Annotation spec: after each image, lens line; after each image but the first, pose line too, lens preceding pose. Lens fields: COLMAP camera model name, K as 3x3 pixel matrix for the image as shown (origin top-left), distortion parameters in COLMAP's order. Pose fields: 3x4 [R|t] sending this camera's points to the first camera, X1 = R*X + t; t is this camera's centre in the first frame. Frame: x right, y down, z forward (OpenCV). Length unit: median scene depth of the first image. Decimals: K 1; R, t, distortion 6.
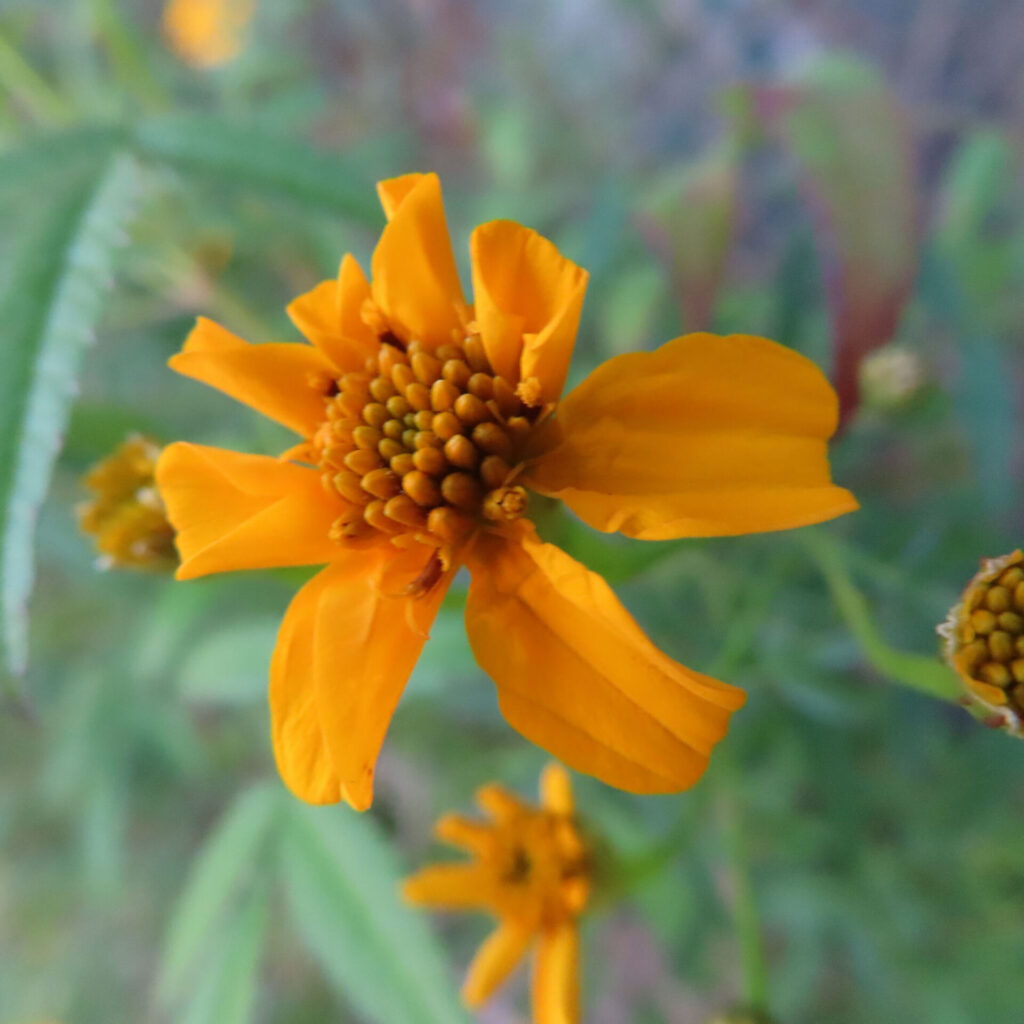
lens RADIAL K [[1014.8, 0, 512.0], [0, 1014.8, 512.0], [0, 0, 1]] dist [0.070148, -0.001193]
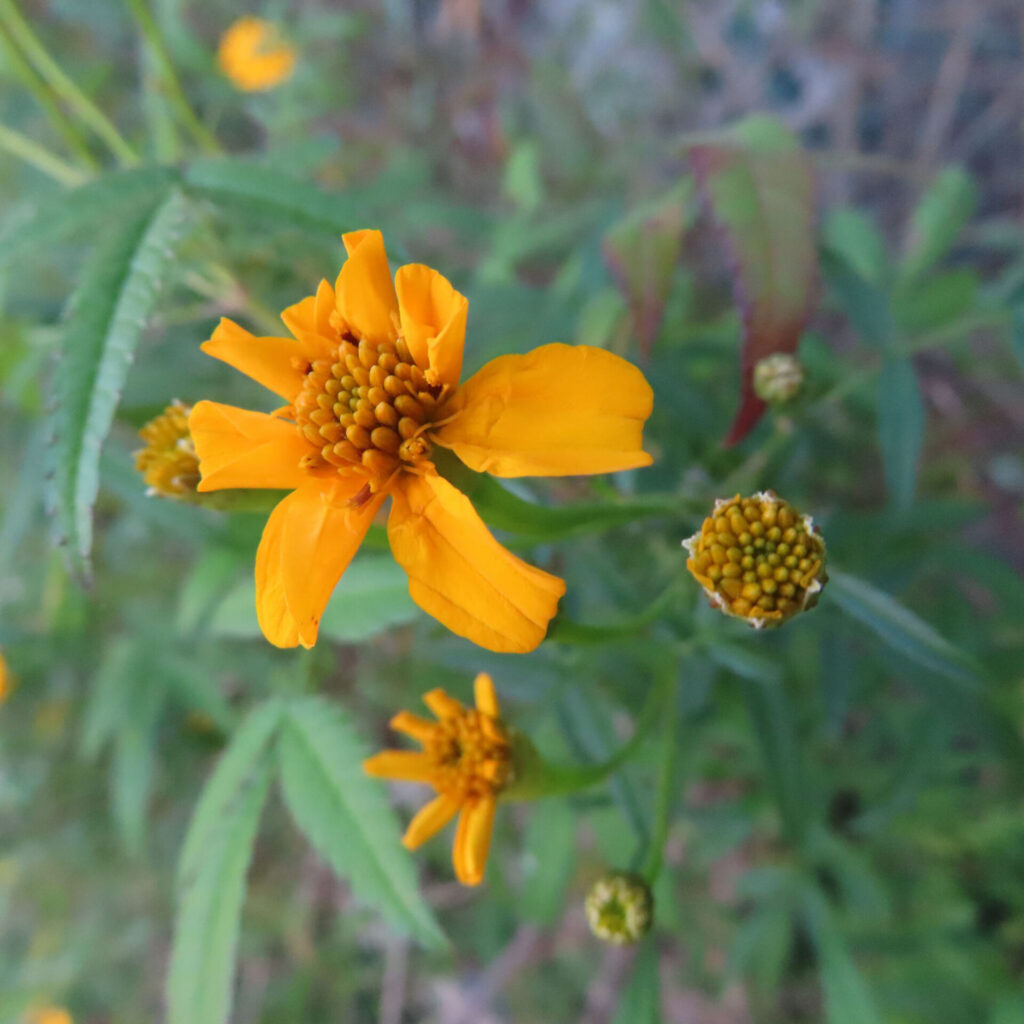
lens RADIAL K [[1014.8, 0, 512.0], [0, 1014.8, 512.0], [0, 0, 1]] dist [0.070148, -0.001193]
pose [[0.997787, 0.053904, -0.038918, 0.198407], [-0.054203, 0.998508, -0.006662, 0.084472], [0.038501, 0.008757, 0.999220, -0.493318]]
